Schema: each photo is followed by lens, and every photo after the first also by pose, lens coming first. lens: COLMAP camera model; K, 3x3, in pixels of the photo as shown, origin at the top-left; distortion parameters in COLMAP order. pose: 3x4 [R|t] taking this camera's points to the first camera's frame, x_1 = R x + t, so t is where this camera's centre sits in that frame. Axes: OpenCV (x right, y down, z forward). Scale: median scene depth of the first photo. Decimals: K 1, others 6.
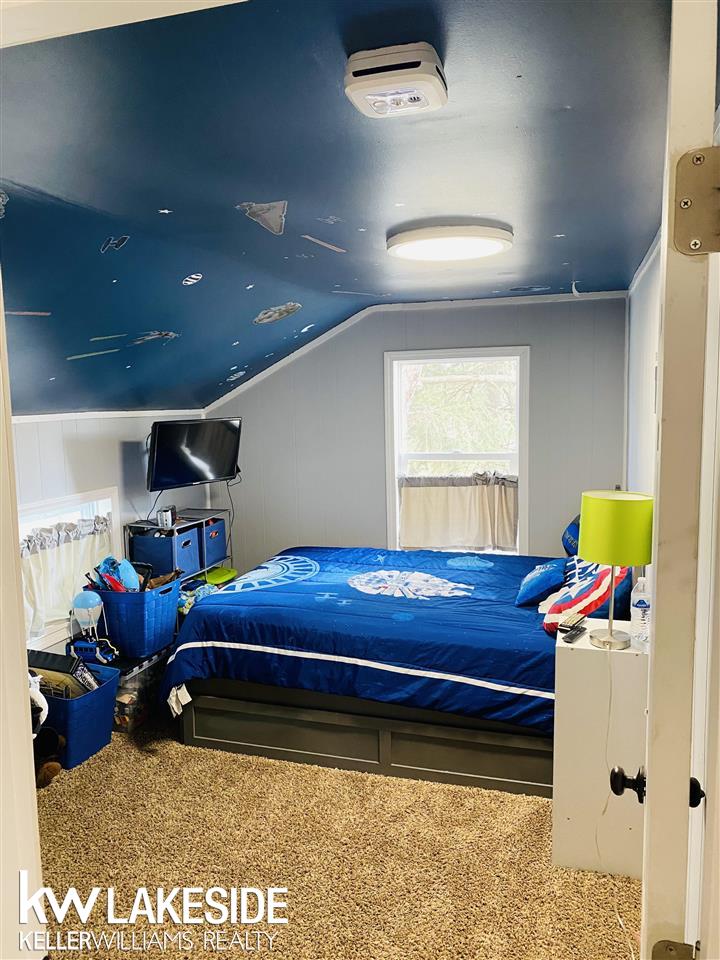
lens RADIAL K [[737.5, 0, 360.0], [0, 737.5, 480.0], [0, 0, 1]] dist [0.051950, -0.004418]
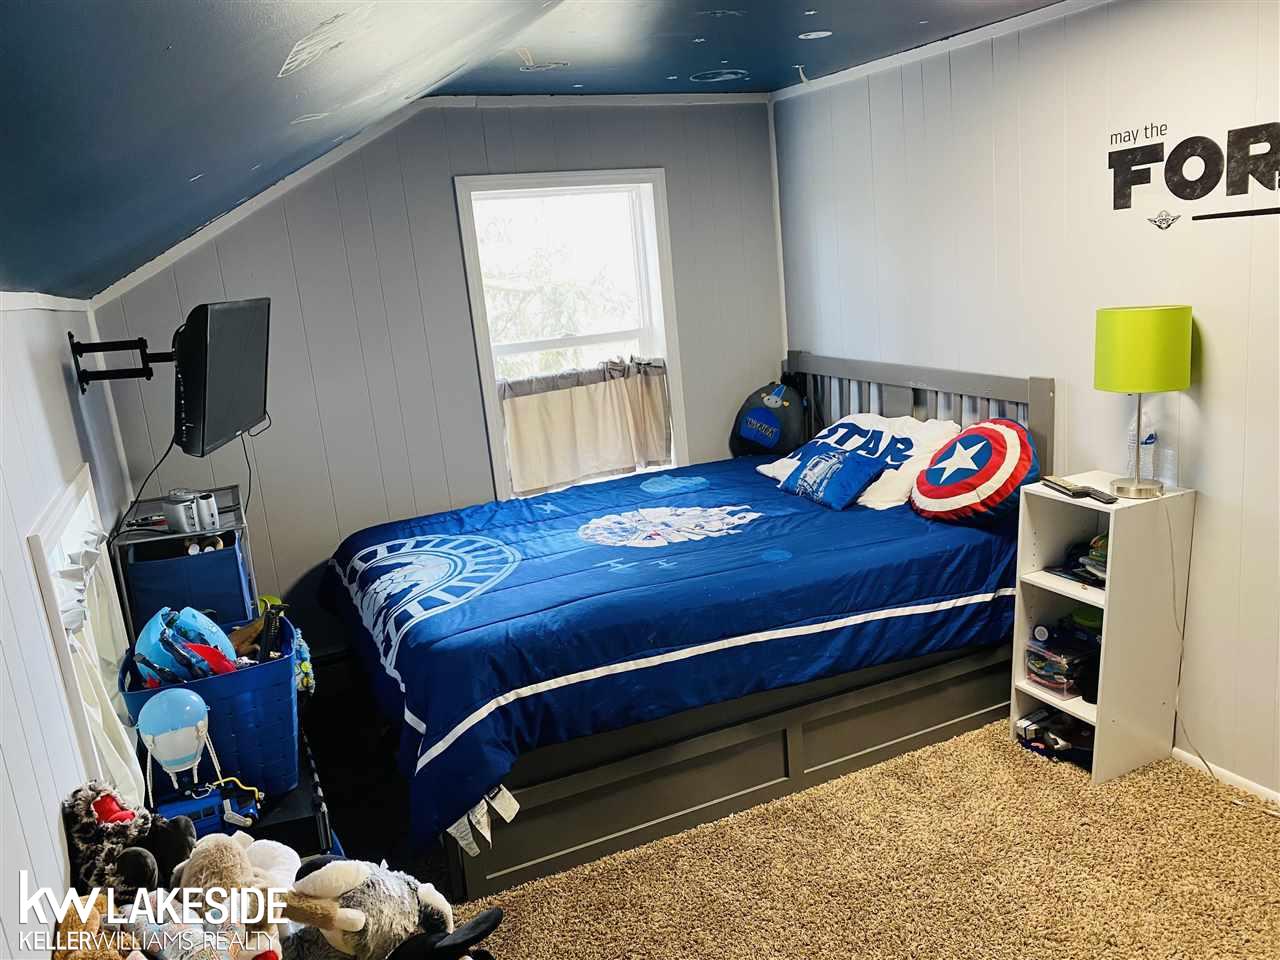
lens RADIAL K [[983.4, 0, 640.0], [0, 983.4, 480.0], [0, 0, 1]] dist [0.051950, -0.004418]
pose [[0.739361, -0.185670, 0.647203, -0.521072], [0.151666, 0.982450, 0.108583, 0.004705], [-0.656005, 0.017876, 0.754545, 0.368736]]
